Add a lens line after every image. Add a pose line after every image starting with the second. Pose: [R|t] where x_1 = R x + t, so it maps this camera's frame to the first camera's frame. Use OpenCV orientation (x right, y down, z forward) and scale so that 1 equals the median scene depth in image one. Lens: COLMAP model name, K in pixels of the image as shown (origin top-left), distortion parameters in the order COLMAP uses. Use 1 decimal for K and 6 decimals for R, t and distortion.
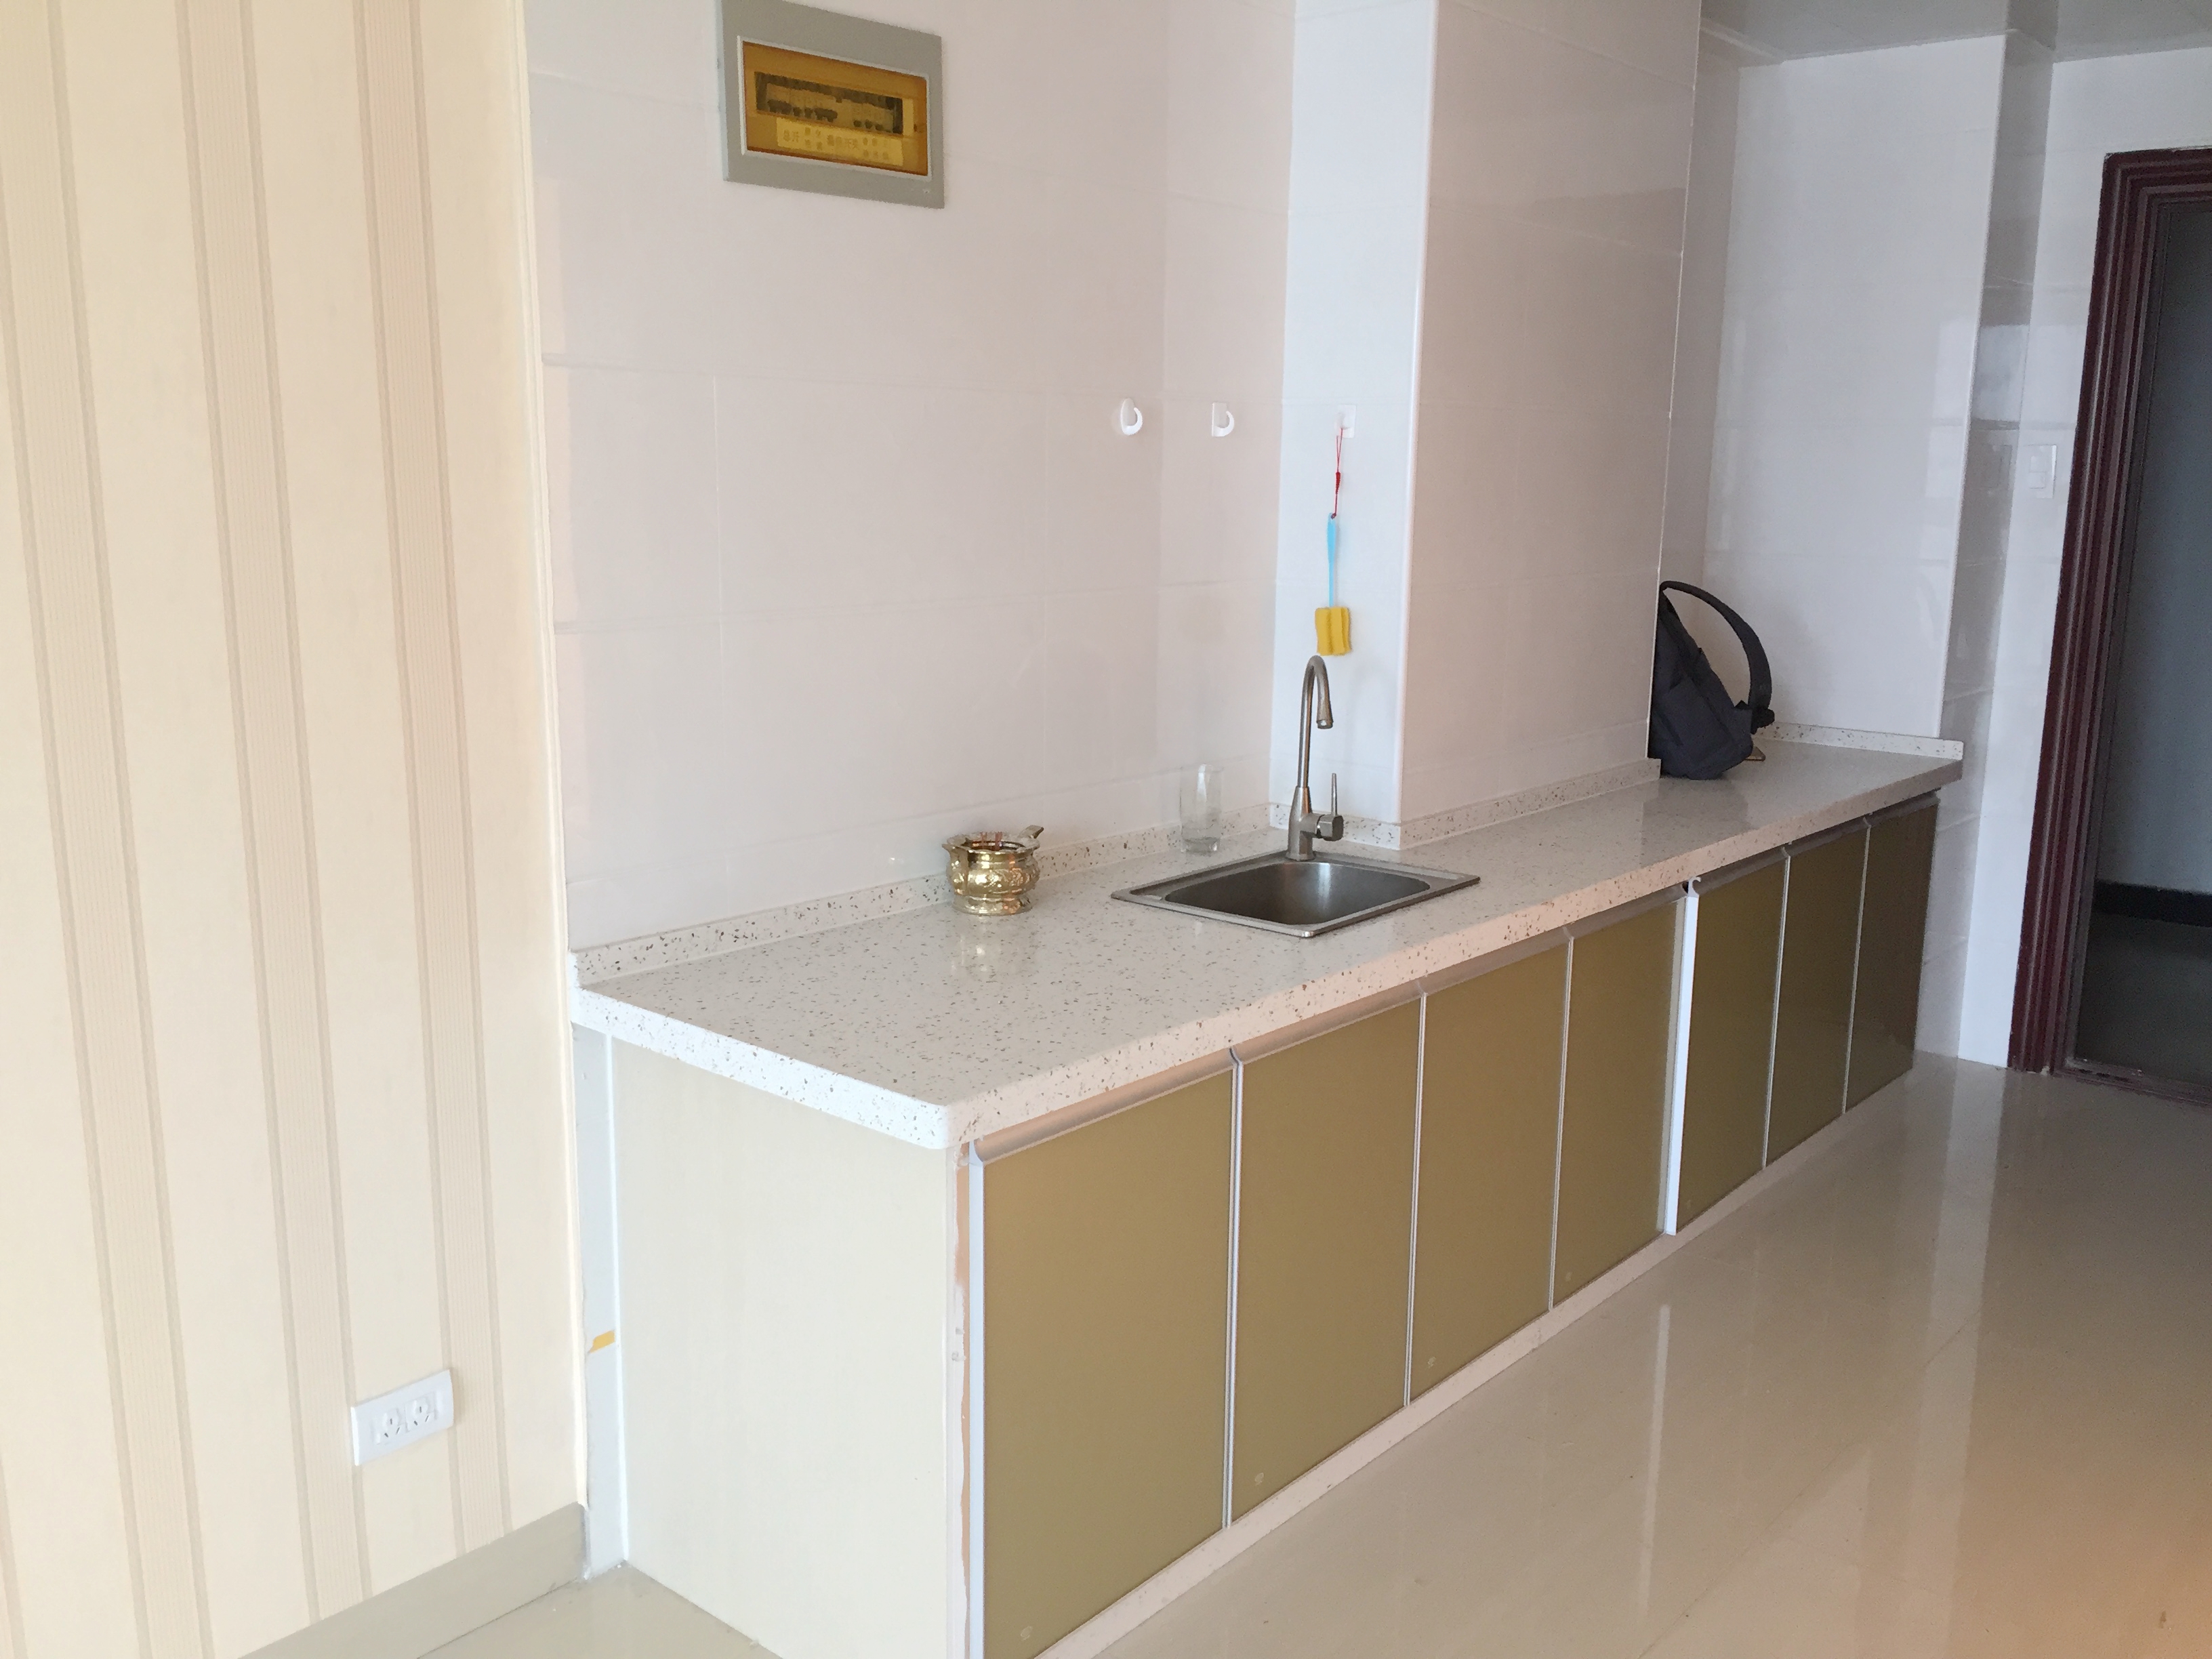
lens RADIAL K [[1893.5, 0, 1111.3], [0, 1893.5, 837.2], [0, 0, 1]] dist [0.049544, -0.101916]
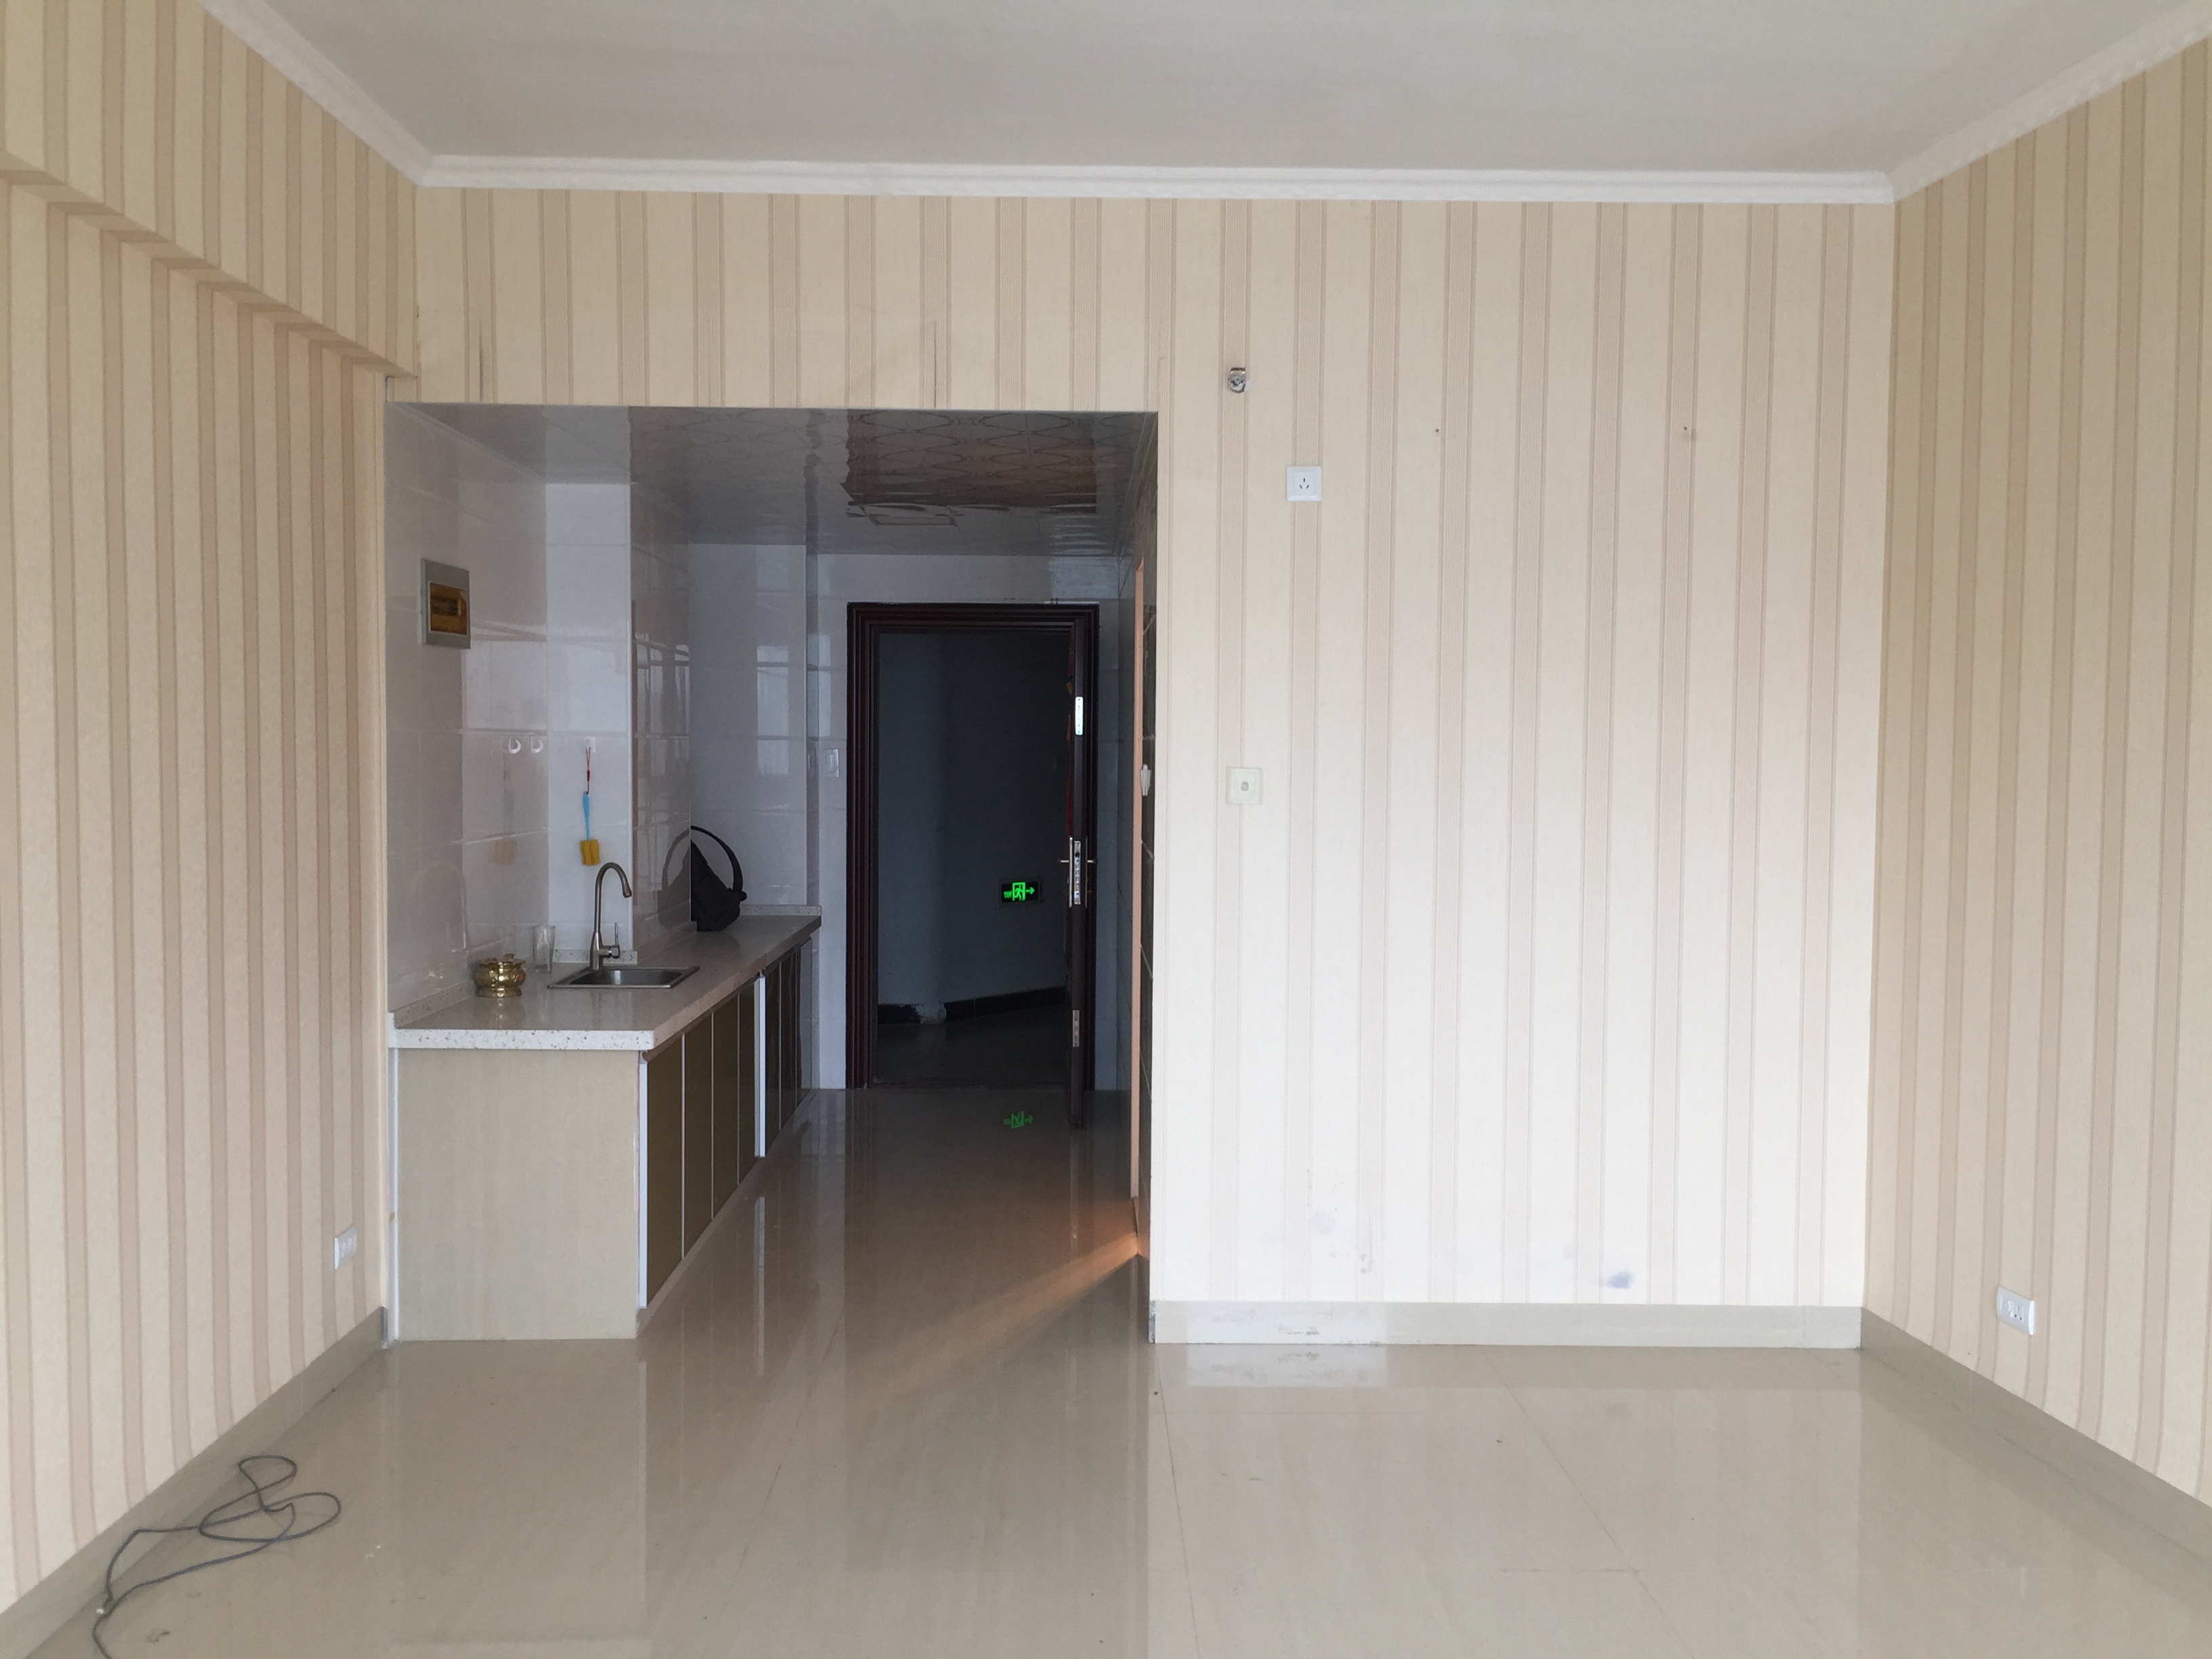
lens RADIAL K [[1906.1, 0, 1158.3], [0, 1906.1, 833.0], [0, 0, 1]] dist [0.000159, -0.004935]
pose [[0.724910, -0.036837, 0.687858, -0.818277], [0.134737, 0.986863, -0.089145, 0.123874], [-0.675538, 0.157302, 0.720351, -0.798561]]
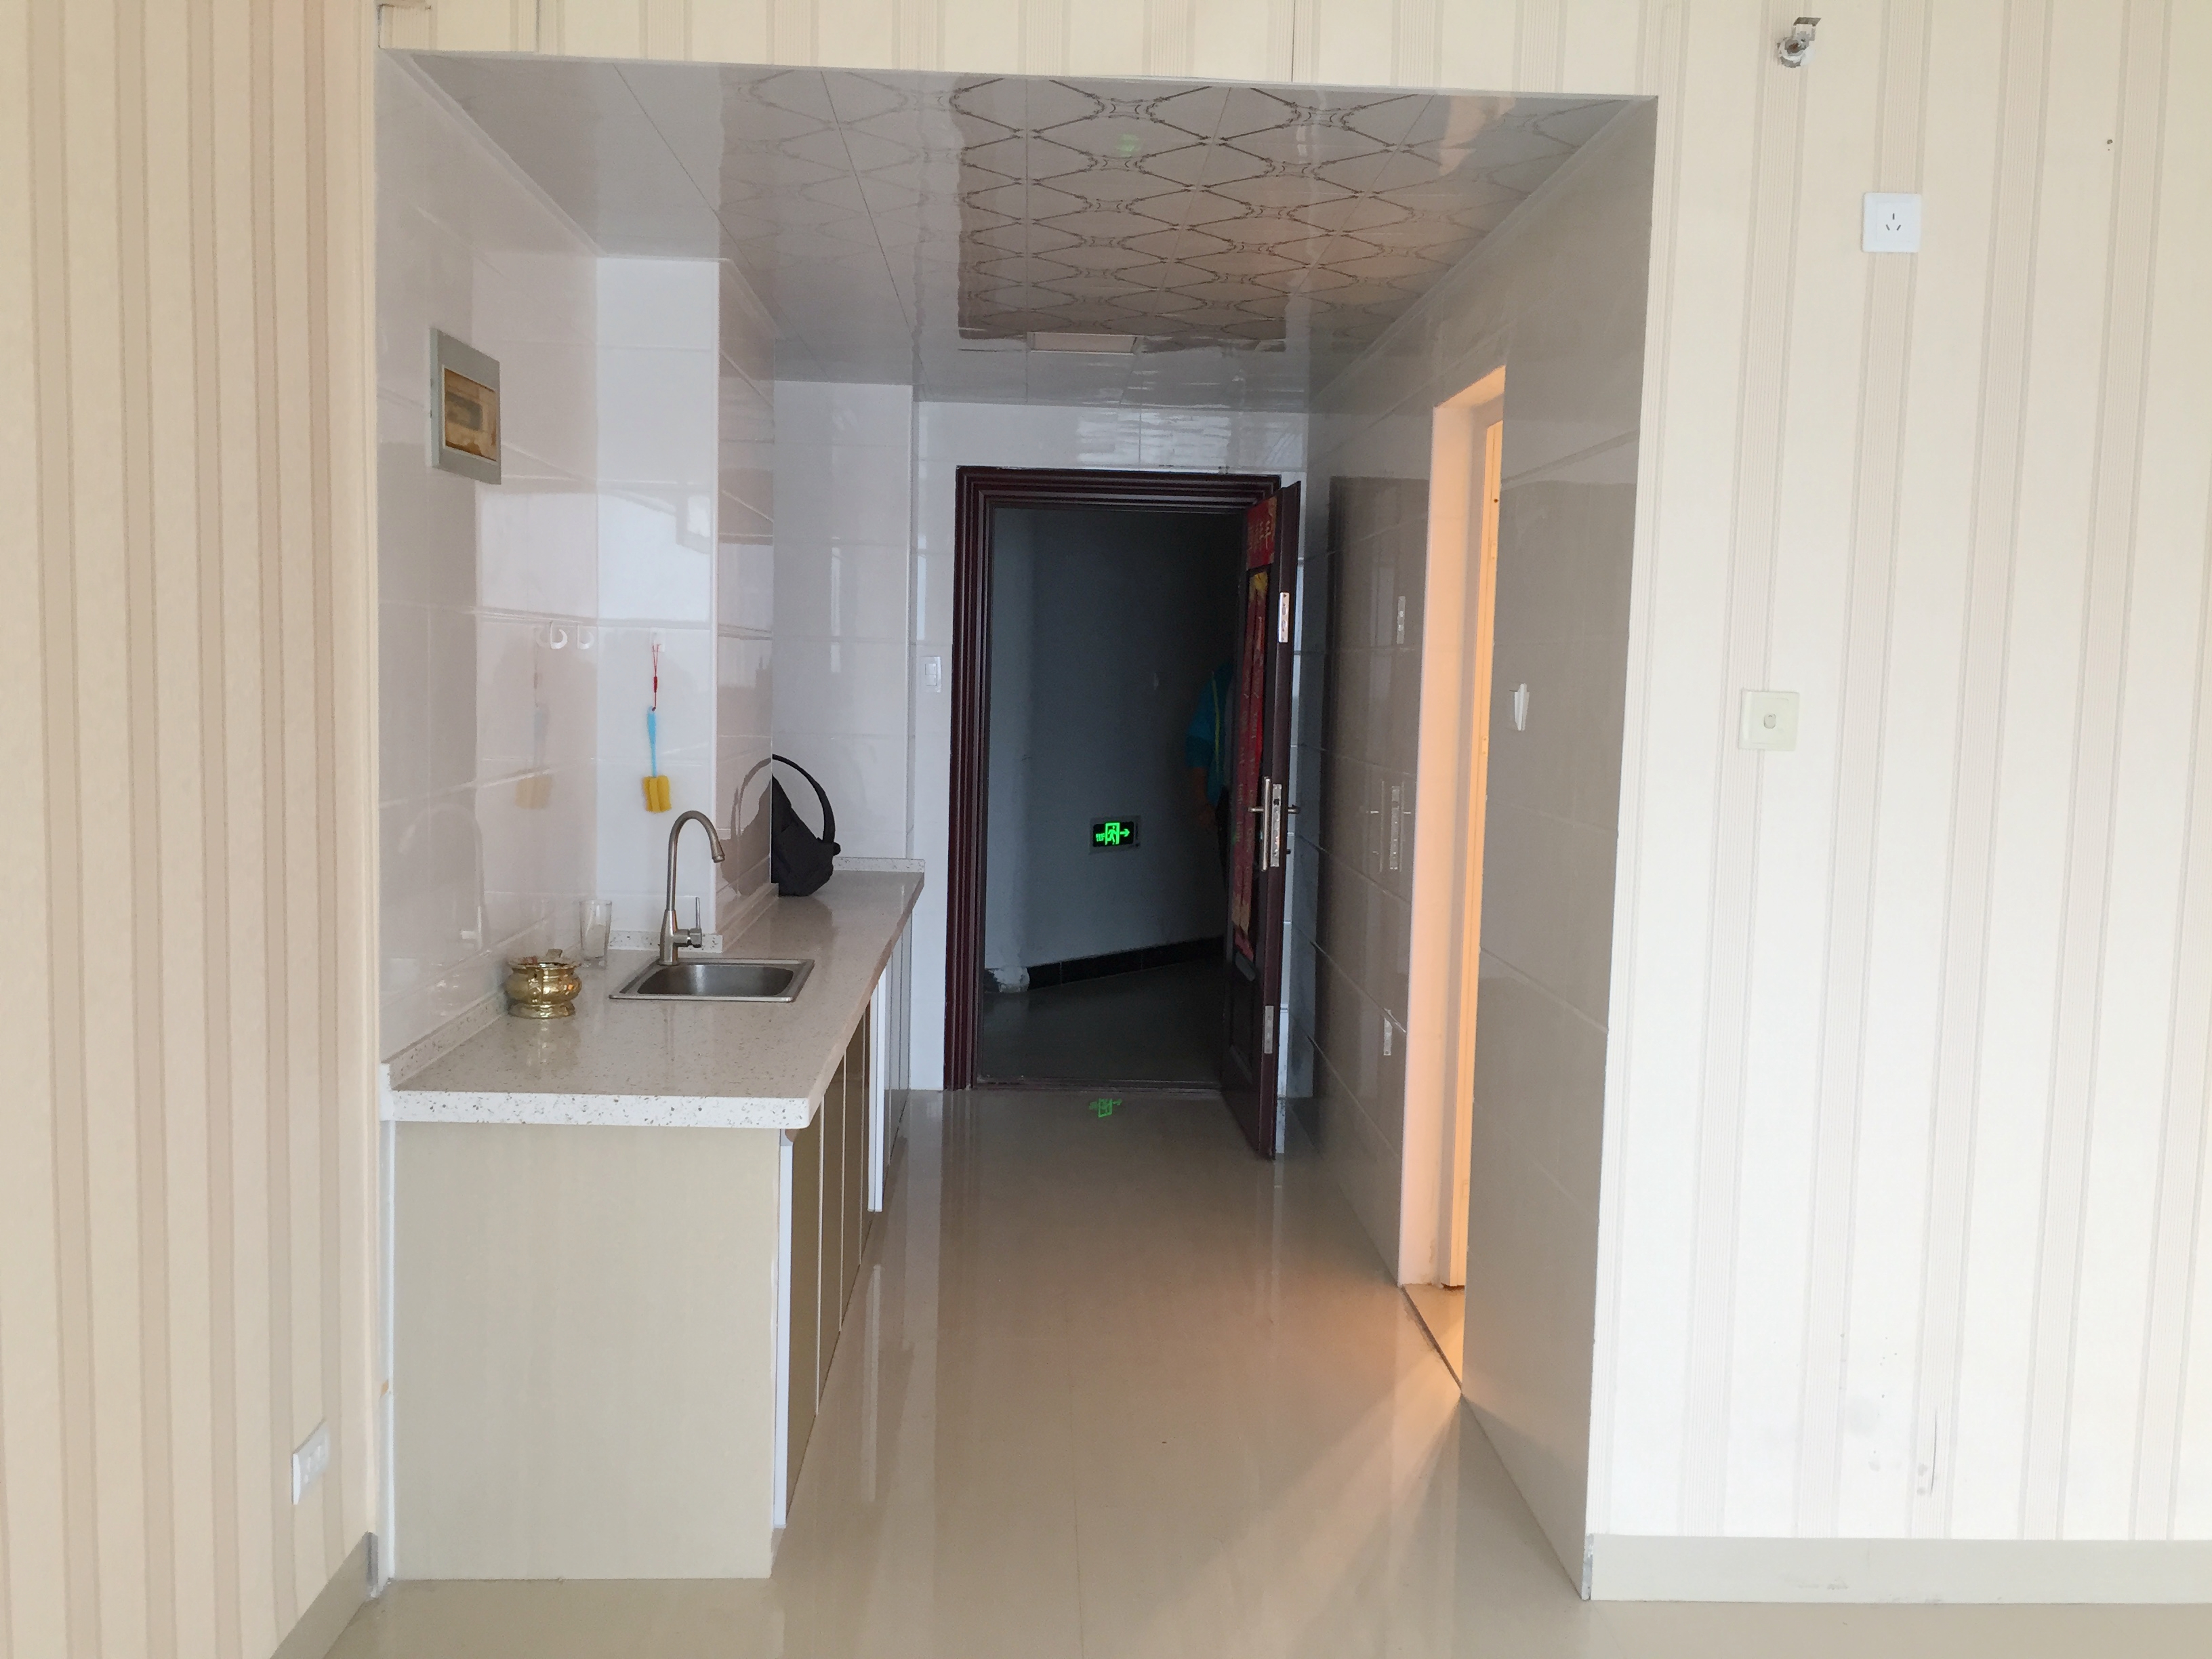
lens RADIAL K [[1893.5, 0, 1111.3], [0, 1893.5, 837.2], [0, 0, 1]] dist [0.049544, -0.101916]
pose [[0.724966, -0.054195, 0.686649, -0.594973], [0.116786, 0.992137, -0.044997, 0.019007], [-0.678811, 0.112813, 0.725595, -0.190669]]
